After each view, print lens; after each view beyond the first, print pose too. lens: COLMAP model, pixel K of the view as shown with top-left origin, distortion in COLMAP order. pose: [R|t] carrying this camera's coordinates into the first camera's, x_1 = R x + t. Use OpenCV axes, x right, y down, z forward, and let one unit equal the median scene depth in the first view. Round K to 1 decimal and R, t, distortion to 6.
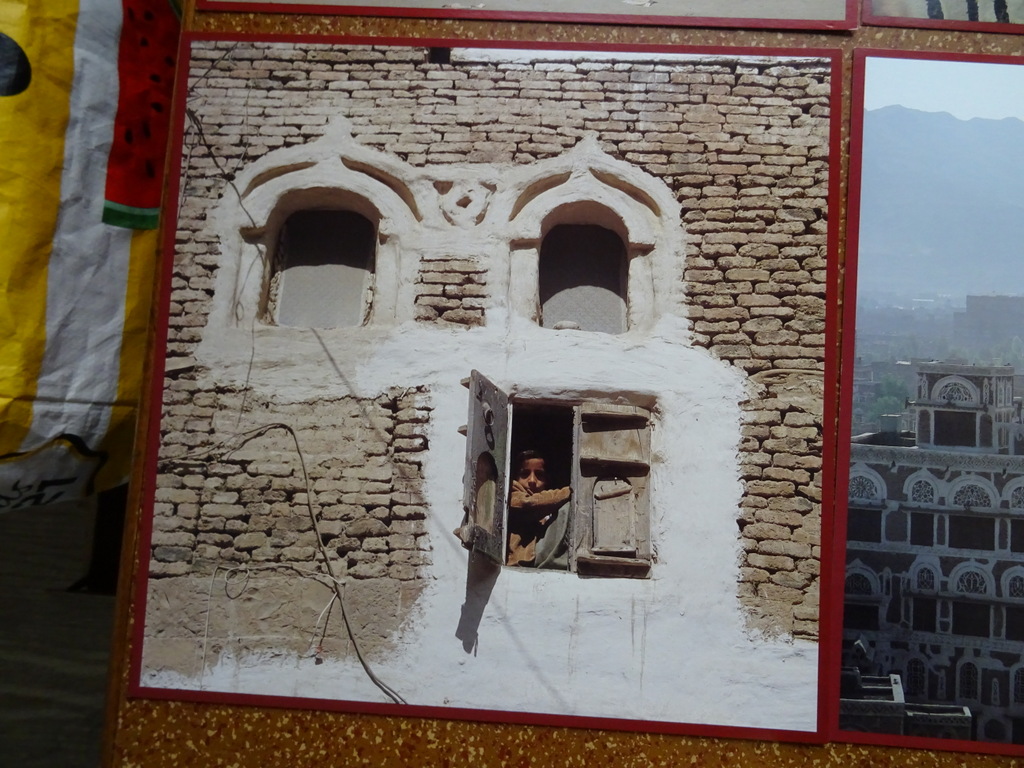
lens RADIAL K [[724.8, 0, 510.7], [0, 724.8, 384.1], [0, 0, 1]] dist [0.010632, -0.023603]
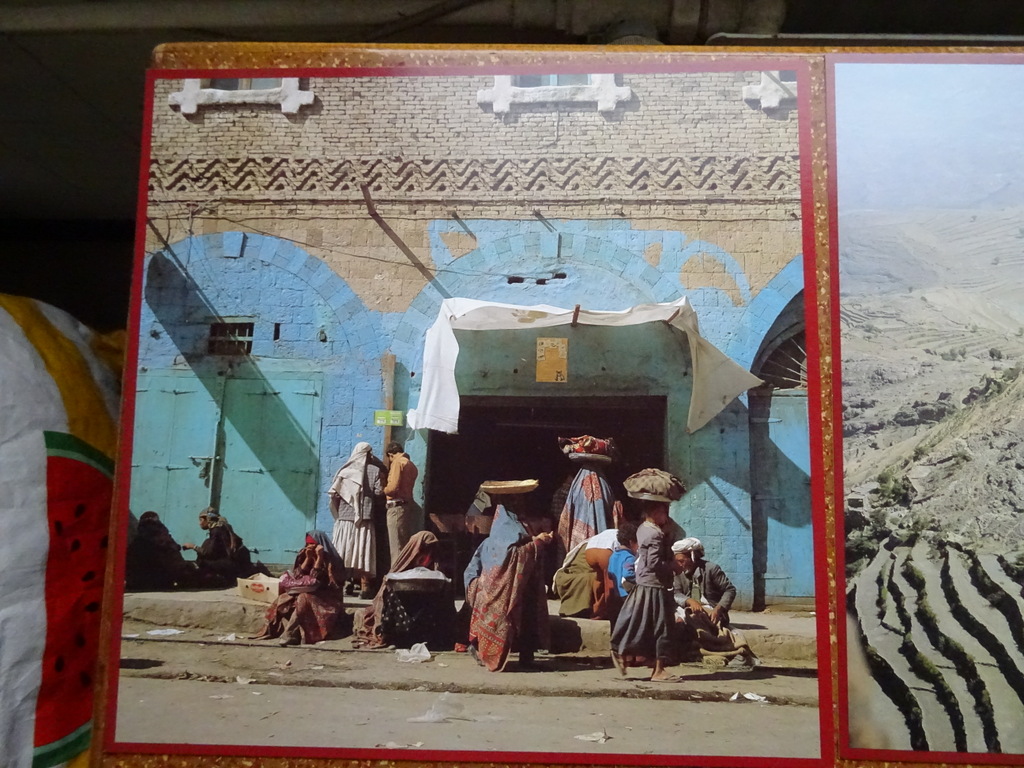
lens RADIAL K [[724.8, 0, 509.5], [0, 724.8, 386.8], [0, 0, 1]] dist [0.010632, -0.023603]
pose [[0.998787, -0.048200, 0.010033, 0.087528], [0.048642, 0.997575, -0.049788, -0.948012], [-0.007609, 0.050215, 0.998709, 0.076927]]
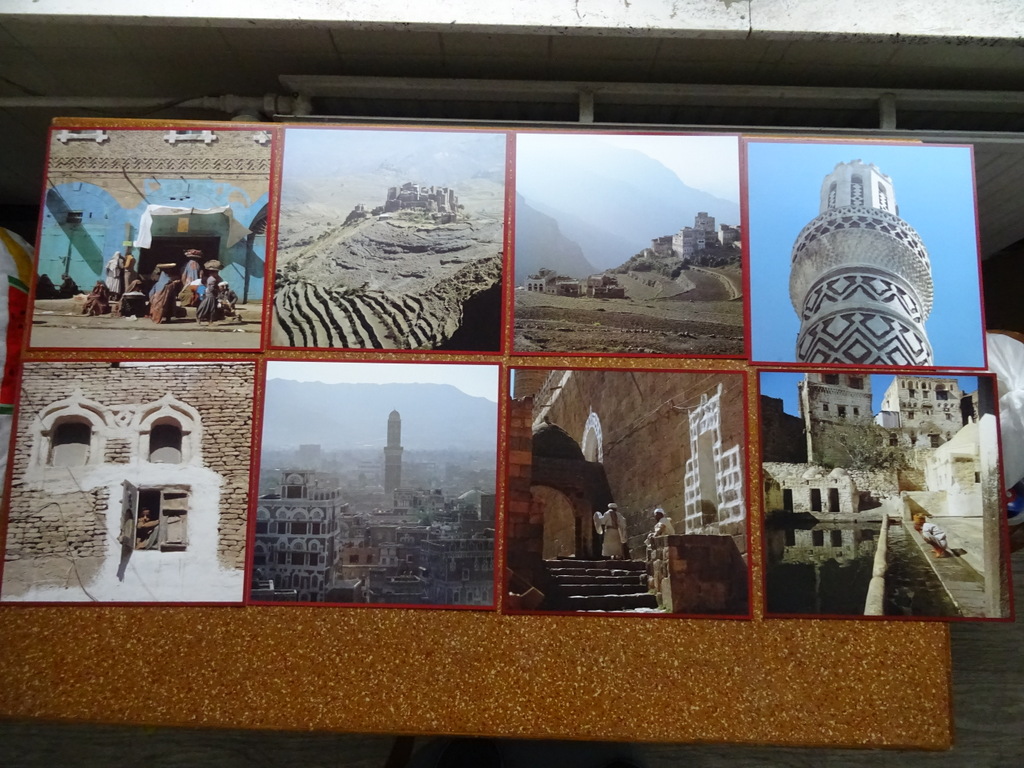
lens RADIAL K [[724.8, 0, 507.9], [0, 724.8, 387.5], [0, 0, 1]] dist [0.010632, -0.023603]
pose [[0.997803, -0.043337, 0.050116, 1.291739], [0.047473, 0.995291, -0.084509, -0.065721], [-0.046218, 0.086703, 0.995162, -1.869980]]
